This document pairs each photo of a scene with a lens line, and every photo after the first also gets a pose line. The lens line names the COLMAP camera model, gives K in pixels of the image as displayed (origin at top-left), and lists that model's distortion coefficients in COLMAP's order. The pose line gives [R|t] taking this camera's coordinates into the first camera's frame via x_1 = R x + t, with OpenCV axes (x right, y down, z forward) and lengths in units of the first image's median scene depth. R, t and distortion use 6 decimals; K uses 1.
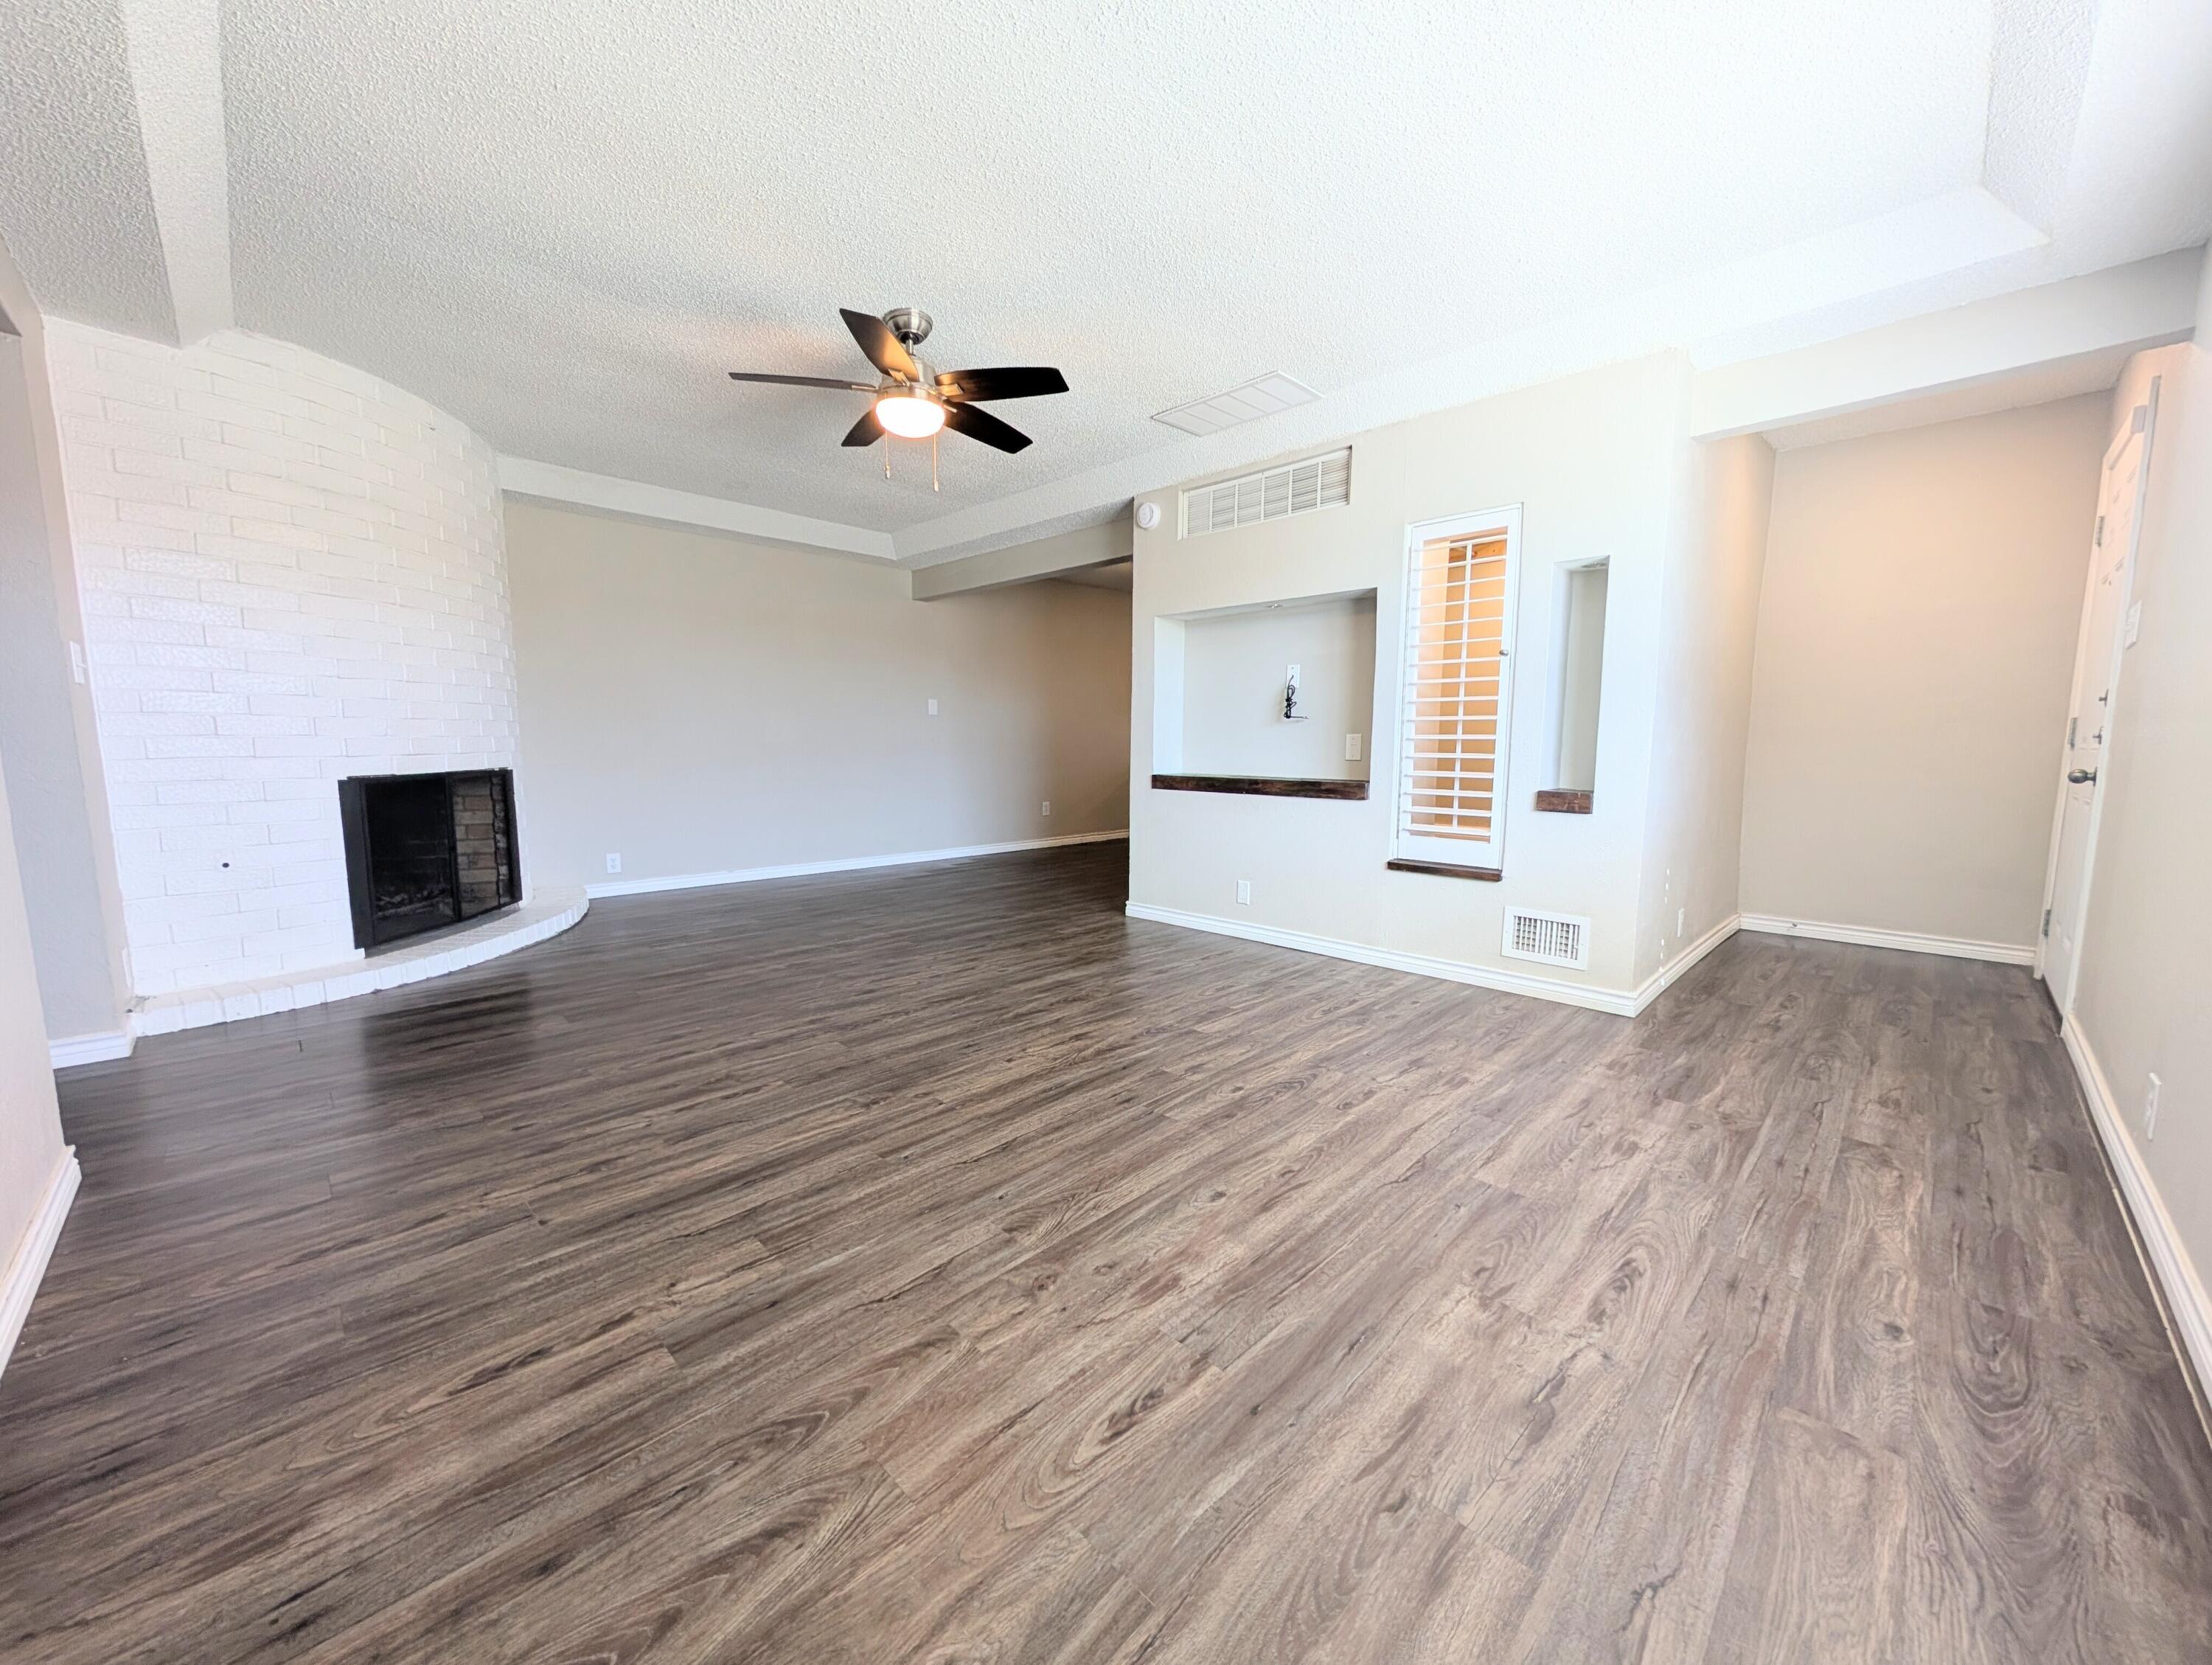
lens RADIAL K [[844.6, 0, 1103.4], [0, 844.6, 837.4], [0, 0, 1]] dist [-0.002663, 0.000137]
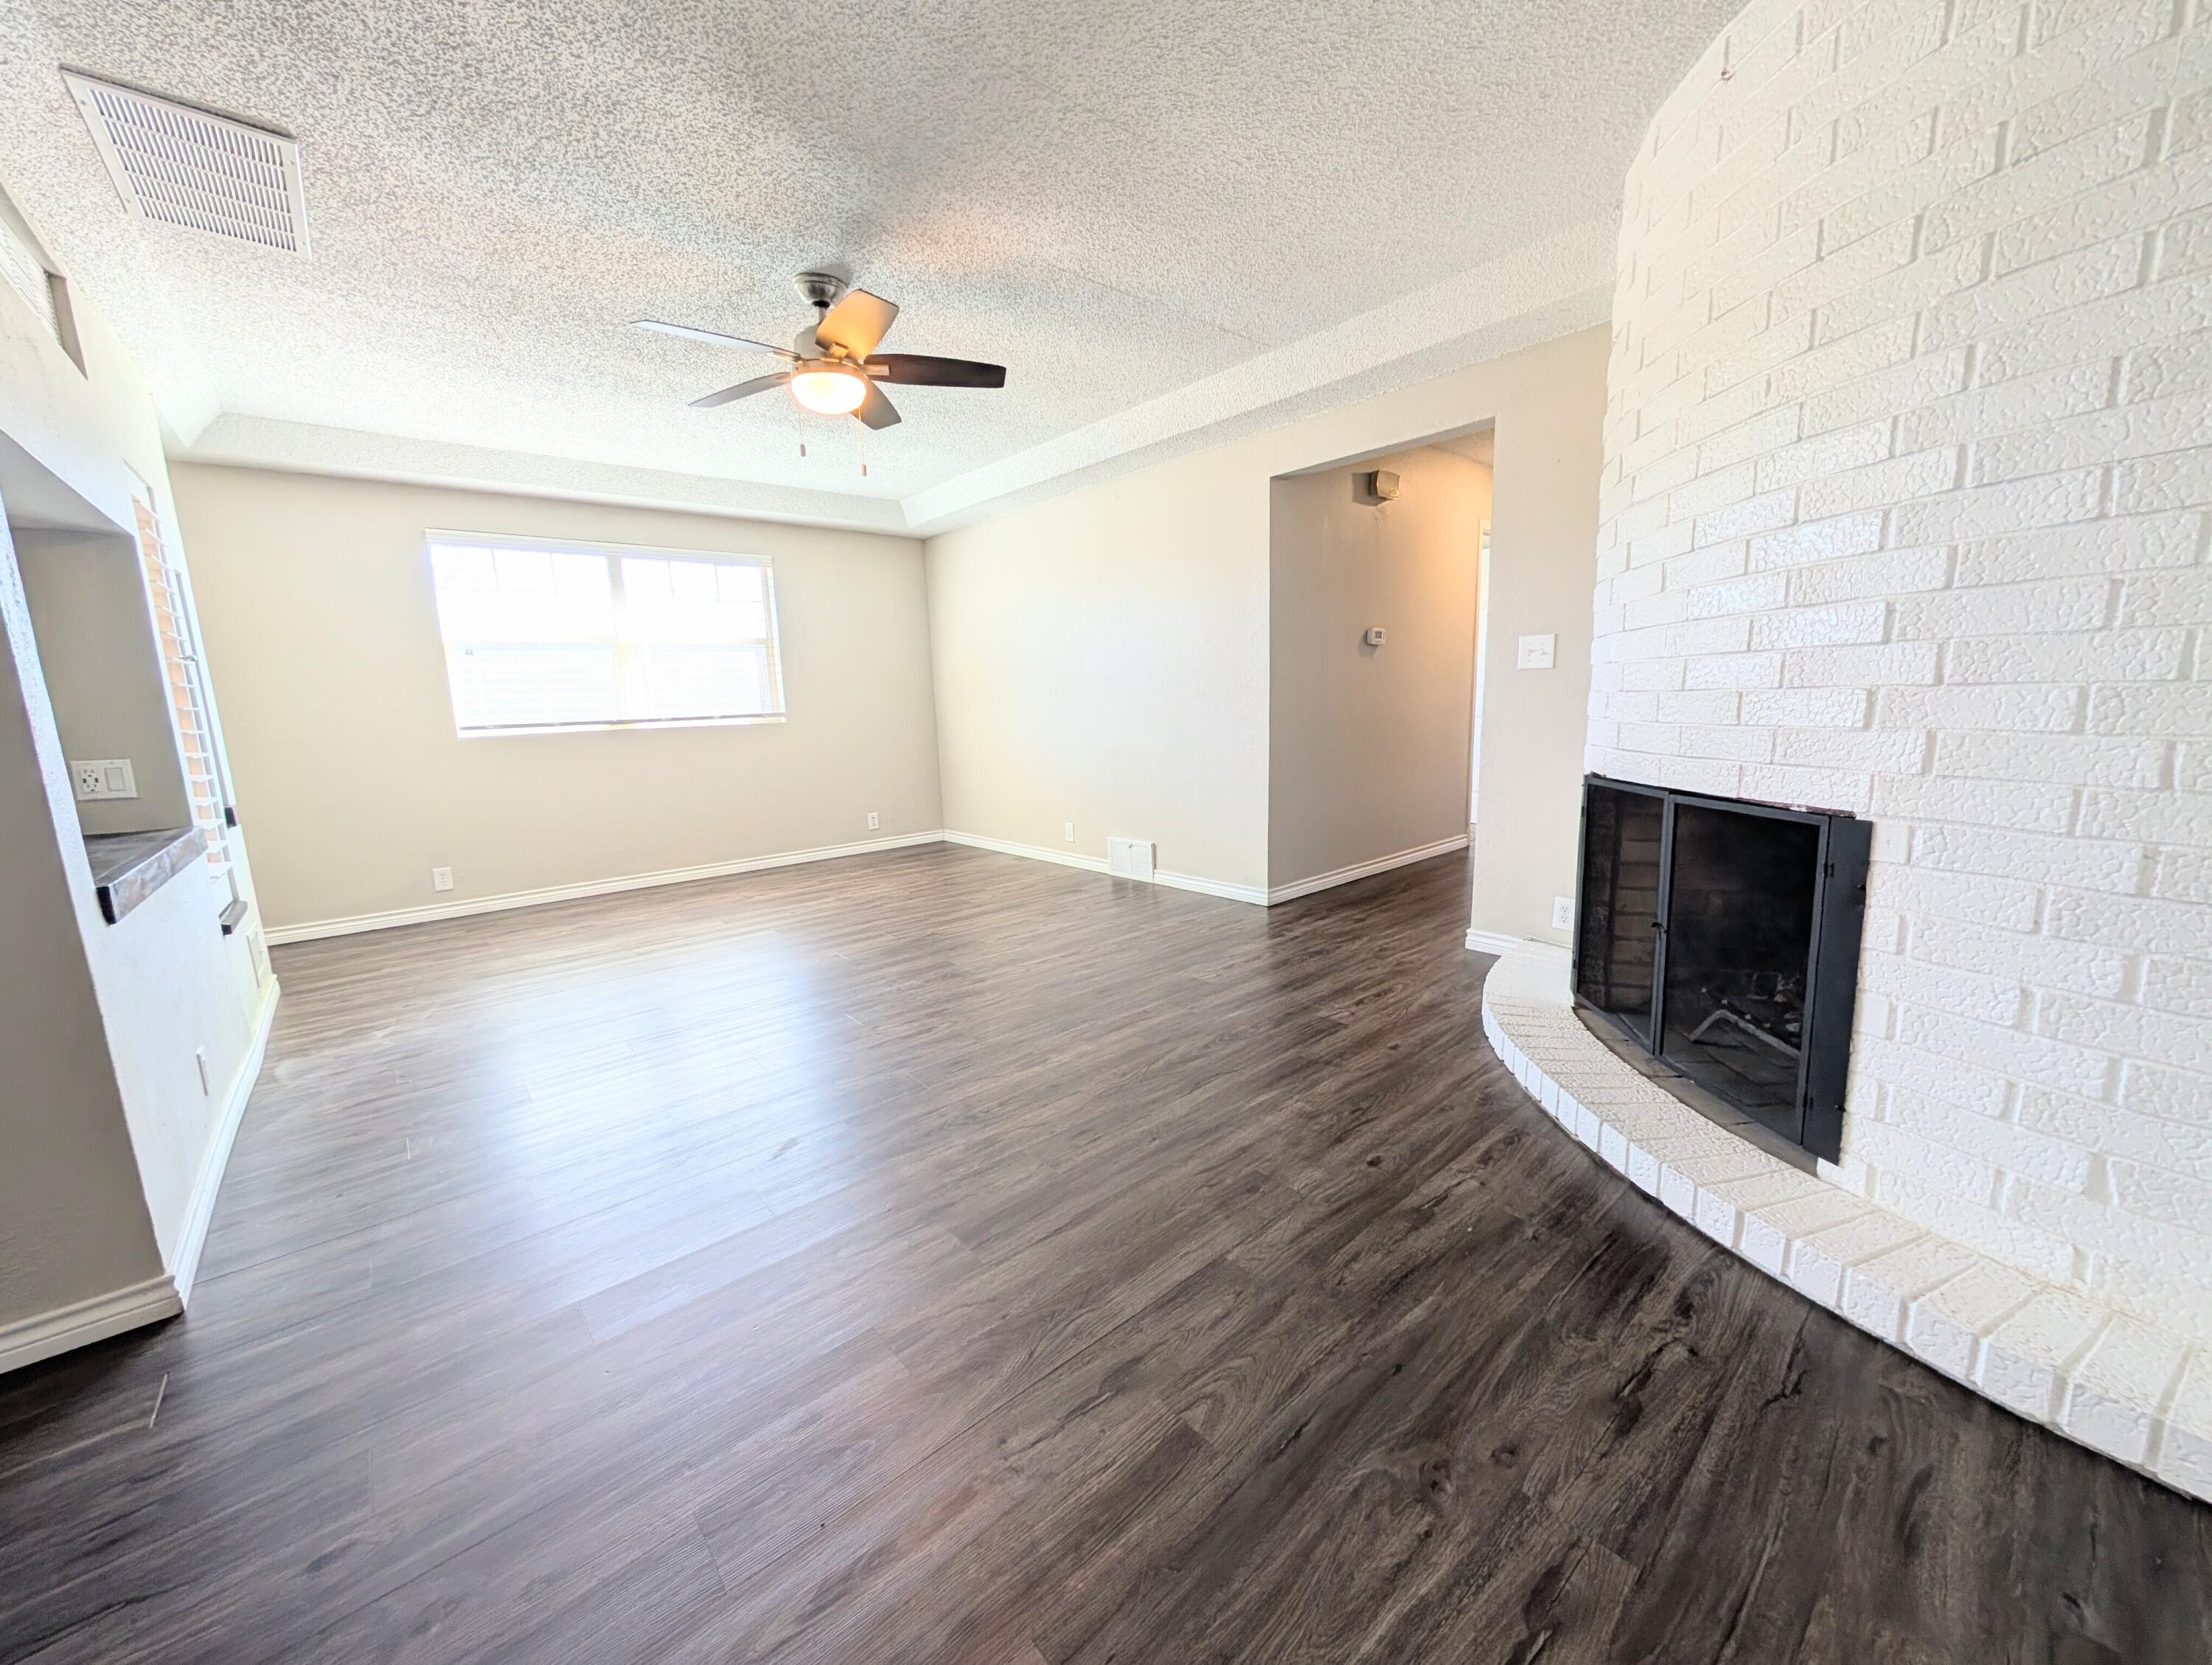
lens RADIAL K [[844.6, 0, 1110.7], [0, 844.6, 830.1], [0, 0, 1]] dist [-0.002663, 0.000137]
pose [[-0.998005, 0.011966, 0.061988, -0.627053], [0.028386, 0.962078, 0.271295, -0.298225], [-0.056391, 0.272513, -0.960498, 2.155468]]
